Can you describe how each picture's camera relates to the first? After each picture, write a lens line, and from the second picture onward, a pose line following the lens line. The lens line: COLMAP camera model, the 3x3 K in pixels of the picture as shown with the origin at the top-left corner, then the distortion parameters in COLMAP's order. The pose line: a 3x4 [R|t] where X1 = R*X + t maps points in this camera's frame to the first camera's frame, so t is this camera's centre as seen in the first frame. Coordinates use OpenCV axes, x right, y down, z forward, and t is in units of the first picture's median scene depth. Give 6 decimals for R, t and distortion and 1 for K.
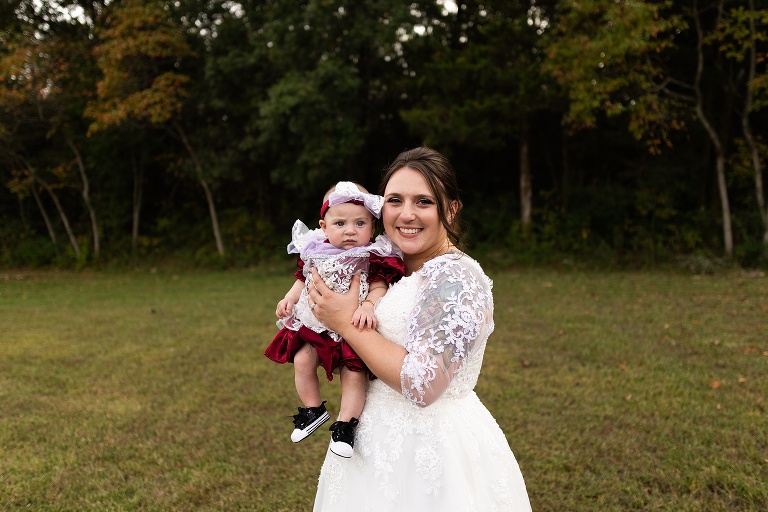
lens RADIAL K [[595.9, 0, 386.2], [0, 595.9, 257.3], [0, 0, 1]] dist [-0.001993, 0.007358]
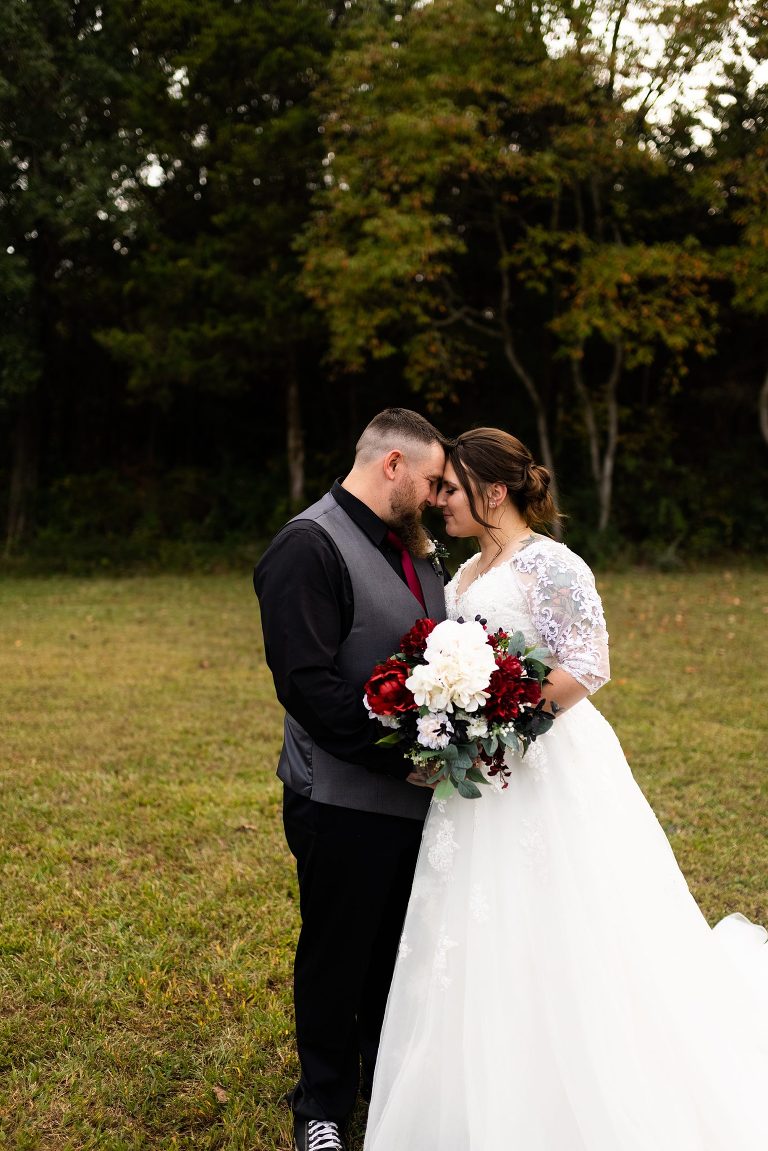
lens RADIAL K [[1102.3, 0, 380.8], [0, 1102.3, 572.6], [0, 0, 1]] dist [-0.001144, 0.014944]
pose [[0.973400, -0.006584, 0.229018, 0.053057], [0.004262, 0.999934, 0.010633, 0.012314], [-0.229073, -0.009374, 0.973364, -0.285139]]
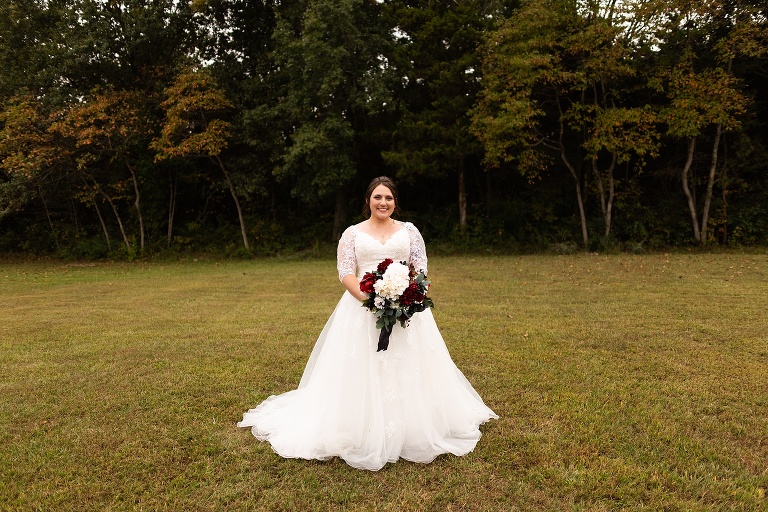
lens RADIAL K [[595.9, 0, 386.2], [0, 595.9, 257.3], [0, 0, 1]] dist [-0.001993, 0.007358]
pose [[0.996867, -0.002457, 0.079052, -0.092849], [0.003557, 0.999899, -0.013769, 0.053105], [-0.079010, 0.014007, 0.996775, -0.584349]]
